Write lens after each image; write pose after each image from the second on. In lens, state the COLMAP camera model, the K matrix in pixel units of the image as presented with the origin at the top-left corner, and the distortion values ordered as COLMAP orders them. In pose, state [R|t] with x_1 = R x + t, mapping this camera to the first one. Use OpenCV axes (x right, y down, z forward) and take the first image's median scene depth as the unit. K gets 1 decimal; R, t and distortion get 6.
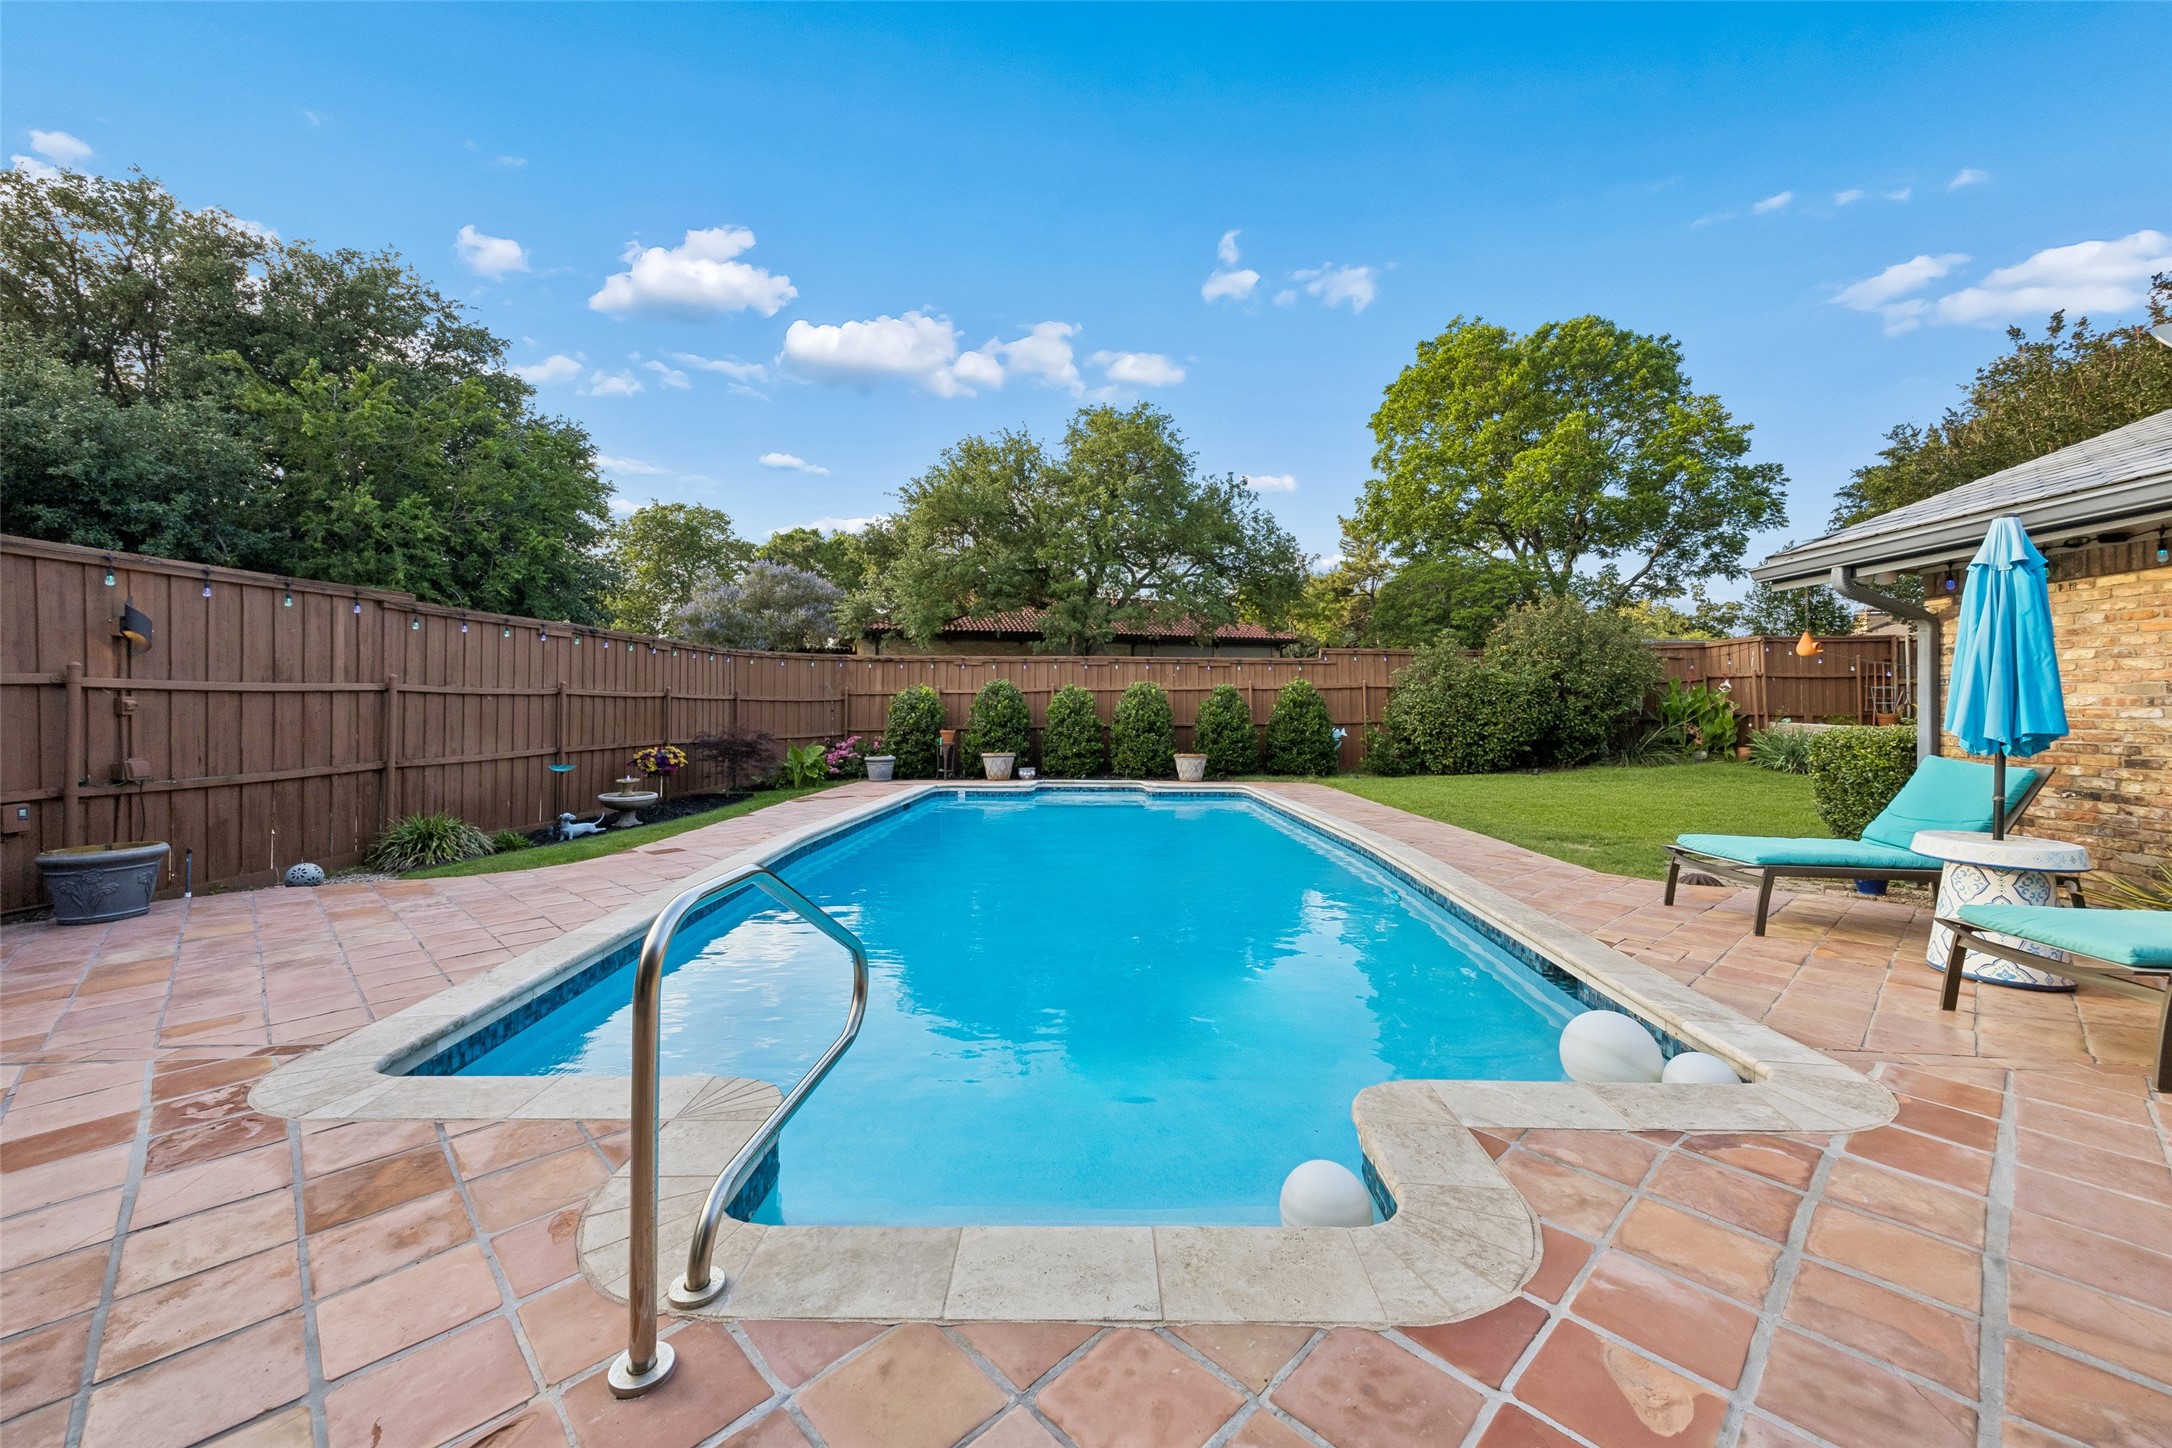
lens RADIAL K [[873.2, 0, 1069.7], [0, 873.2, 690.0], [0, 0, 1]] dist [-0.000310, 0.000203]
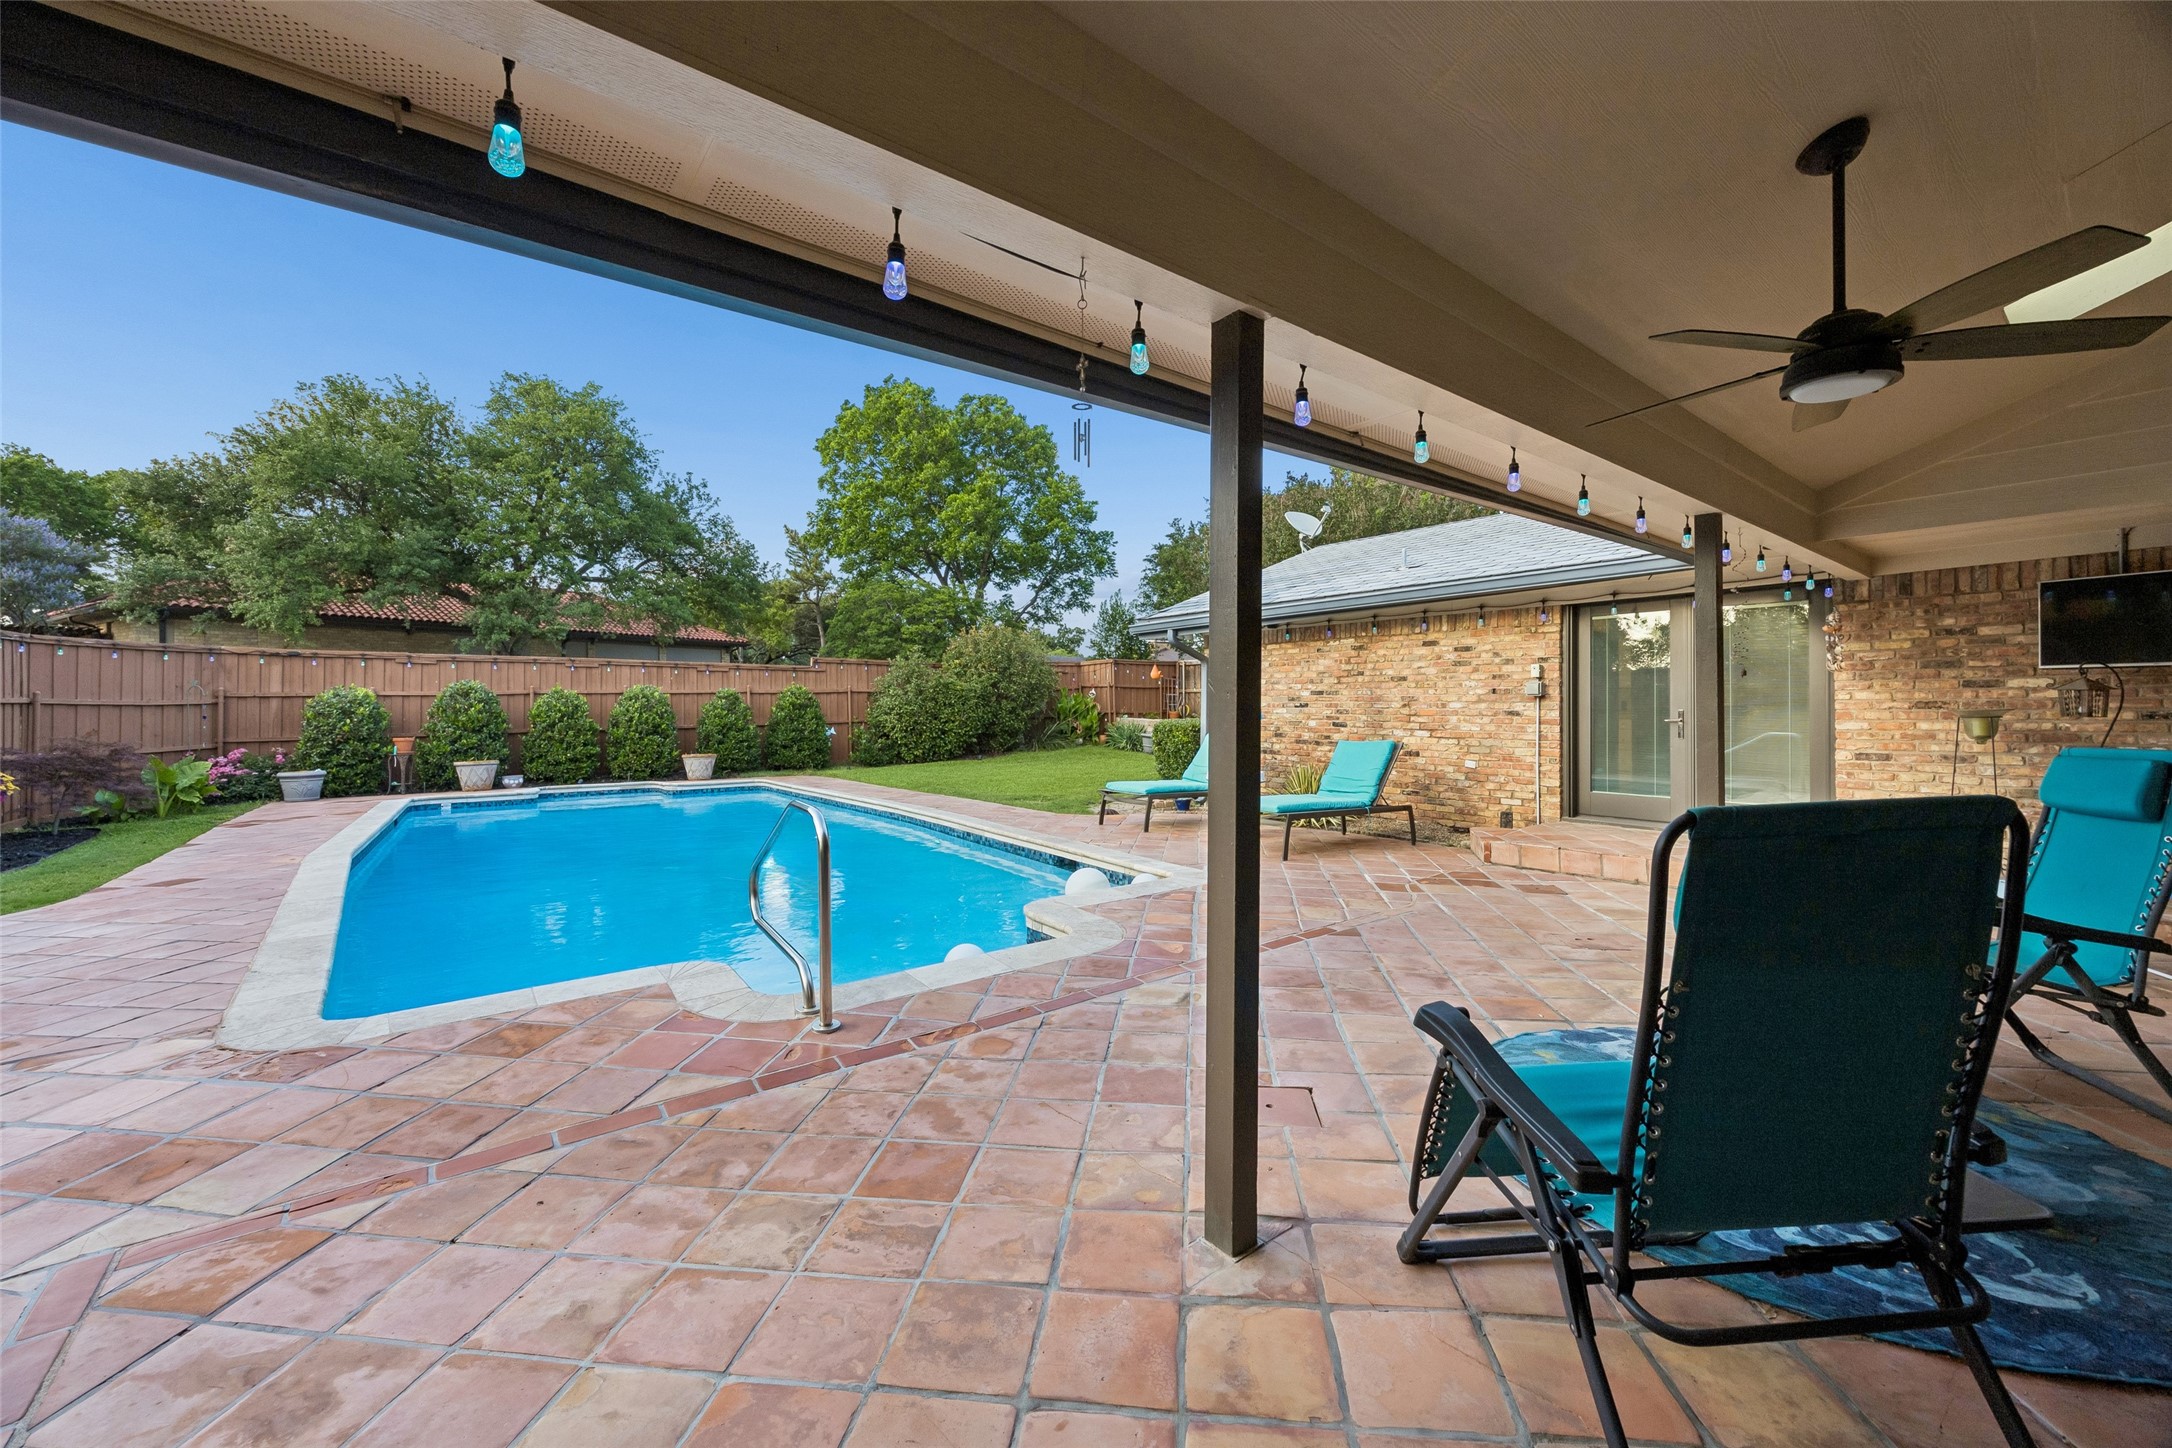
lens RADIAL K [[873.2, 0, 1090.6], [0, 873.2, 703.6], [0, 0, 1]] dist [-0.000310, 0.000203]
pose [[0.780412, -0.001928, 0.625263, -0.145708], [-0.007602, 0.999892, 0.012572, -0.004707], [-0.625220, -0.014565, 0.780313, -0.116945]]
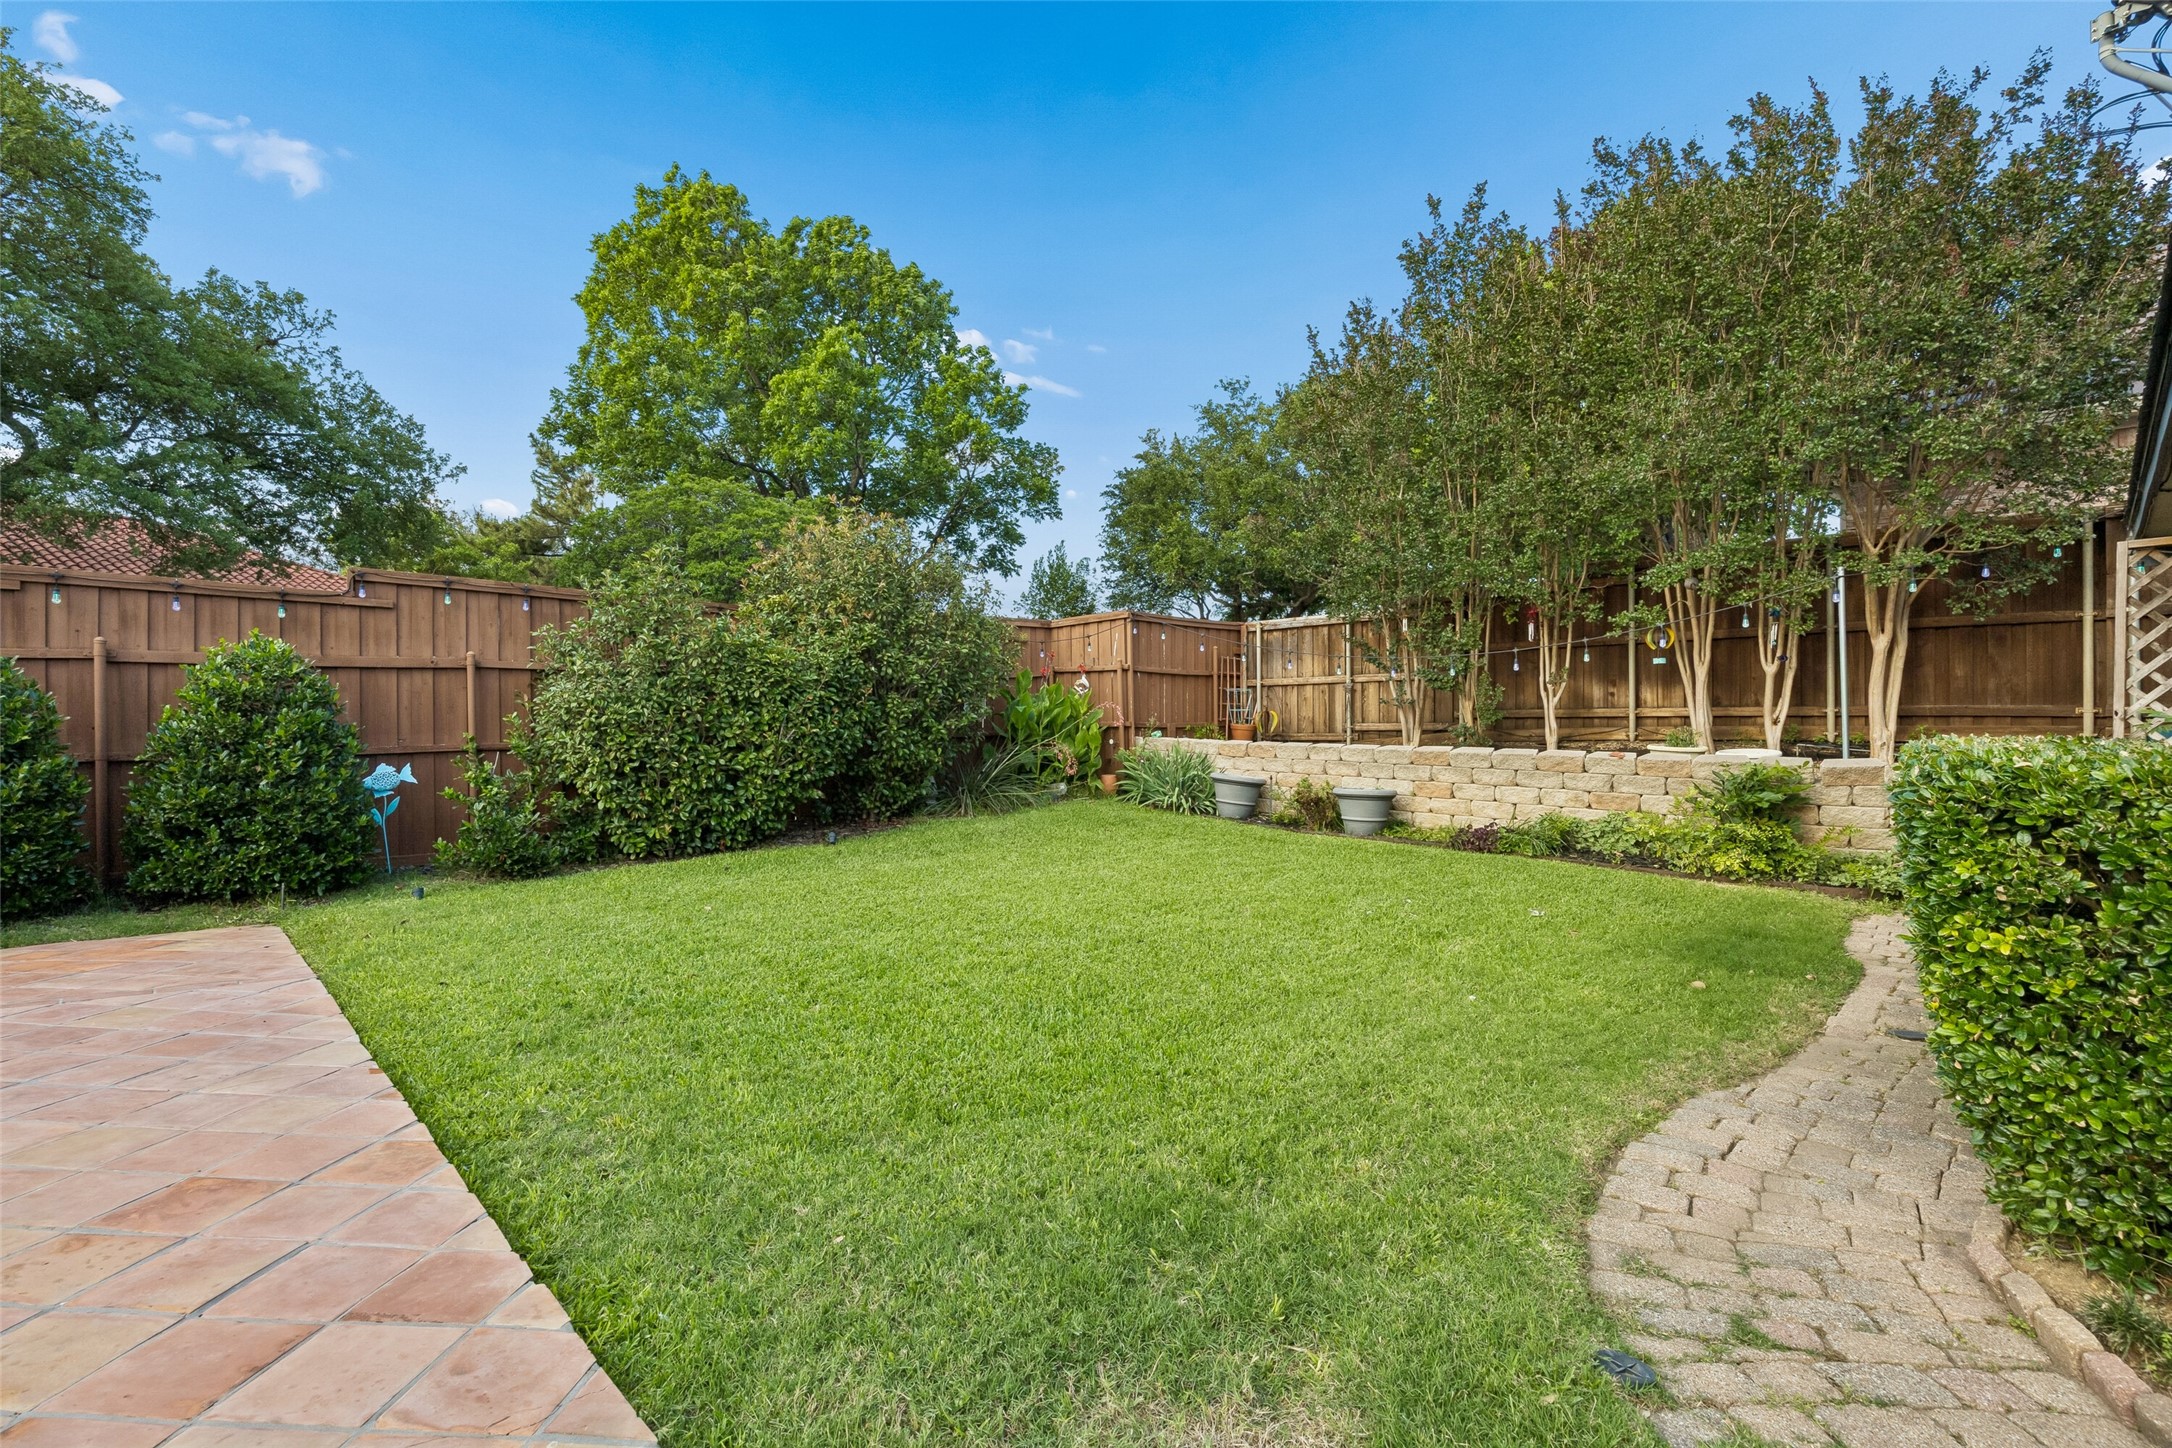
lens RADIAL K [[946.7, 0, 1079.1], [0, 946.7, 719.4], [0, 0, 1]] dist [-0.001612, 0.000200]
pose [[0.705087, 0.001641, 0.709119, 0.224206], [-0.010894, 0.999904, 0.008519, 0.015764], [-0.709037, -0.013731, 0.705037, 0.469983]]
